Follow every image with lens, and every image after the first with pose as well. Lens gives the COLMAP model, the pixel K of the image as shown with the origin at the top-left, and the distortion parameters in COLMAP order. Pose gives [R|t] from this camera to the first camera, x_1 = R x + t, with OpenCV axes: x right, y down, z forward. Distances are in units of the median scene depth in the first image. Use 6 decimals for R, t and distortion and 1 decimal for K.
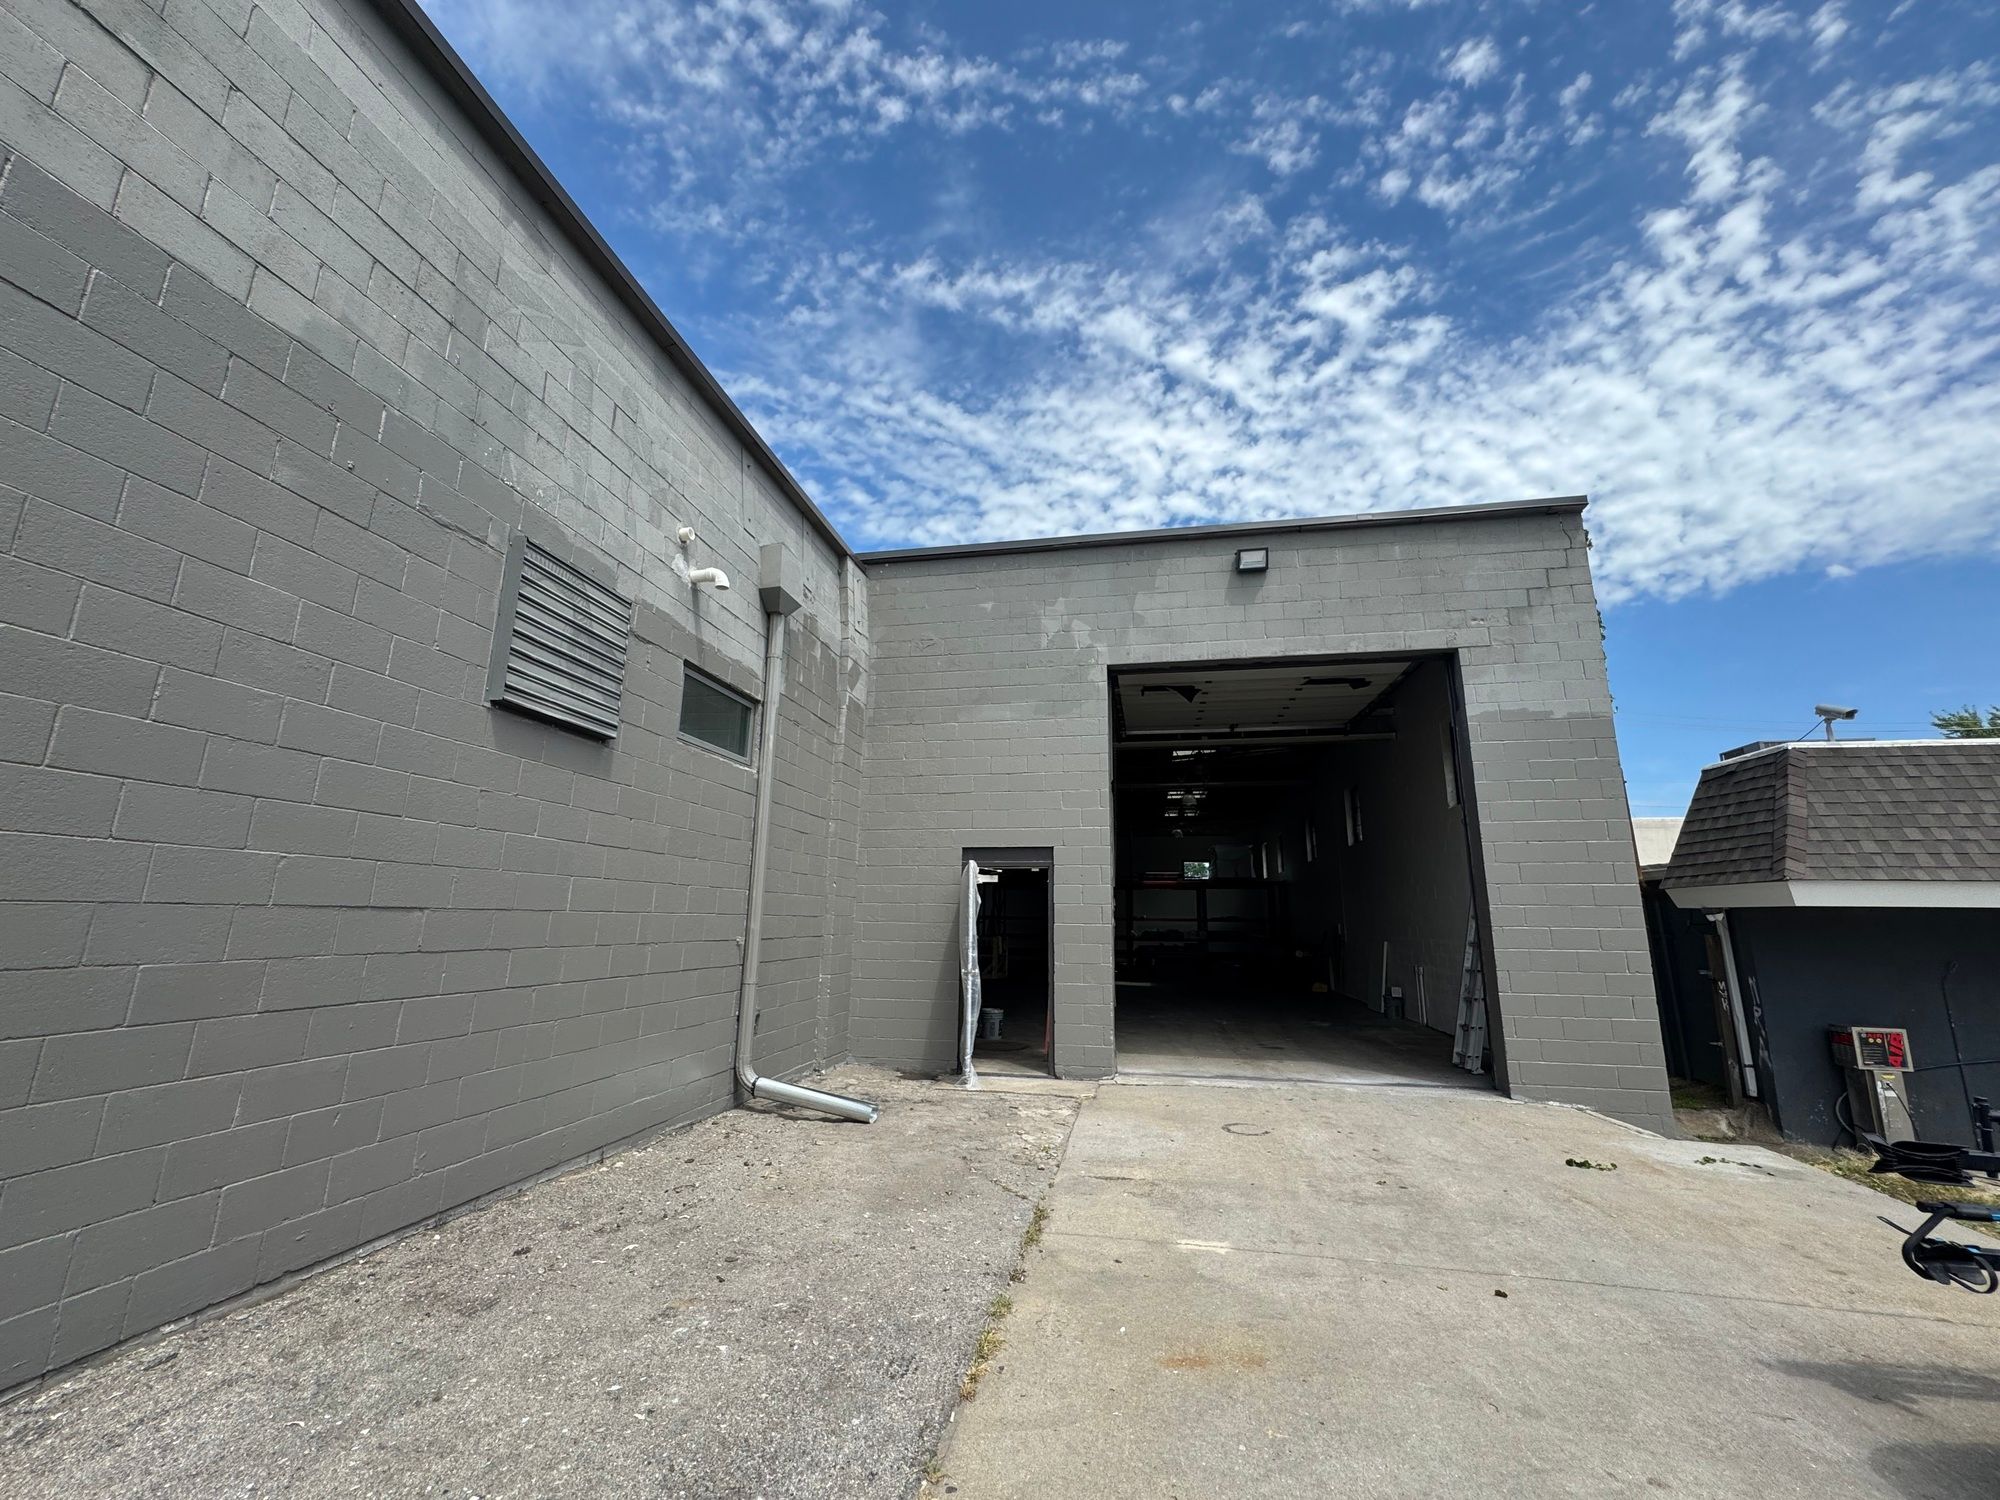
lens RADIAL K [[800.0, 0, 999.0], [0, 800.0, 749.8], [0, 0, 1]] dist [-0.001549, 0.000140]
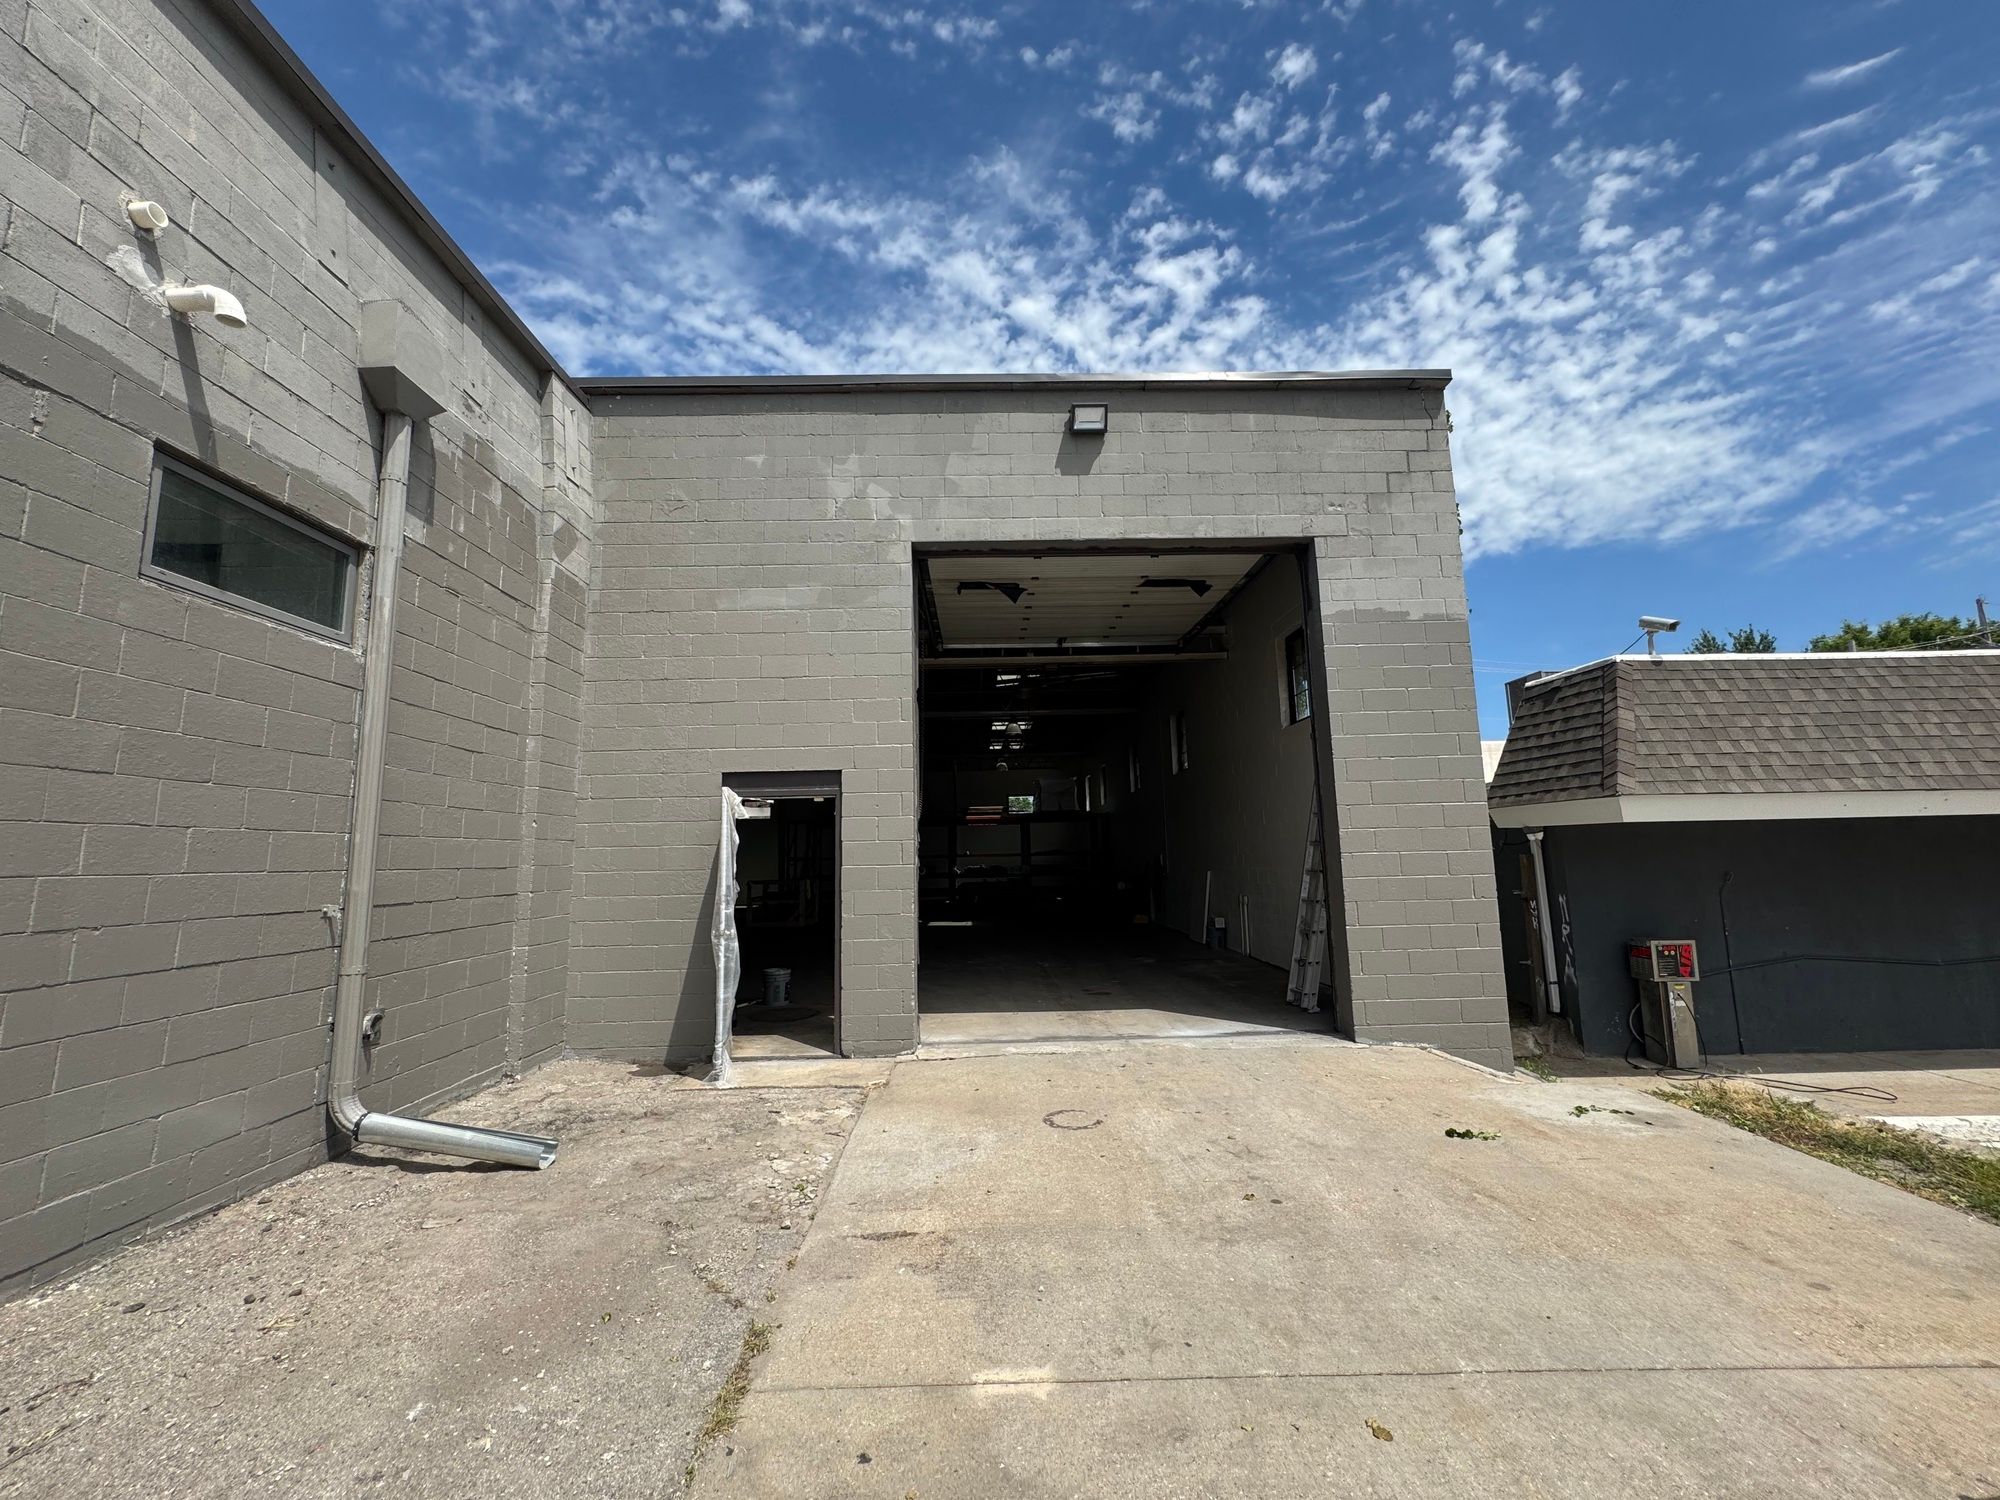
lens RADIAL K [[800.0, 0, 990.6], [0, 800.0, 746.0], [0, 0, 1]] dist [-0.001549, 0.000140]
pose [[0.979782, -0.004128, 0.200027, 0.055793], [-0.010102, 0.997491, 0.070071, 0.042067], [-0.199814, -0.070675, 0.977282, 0.206589]]
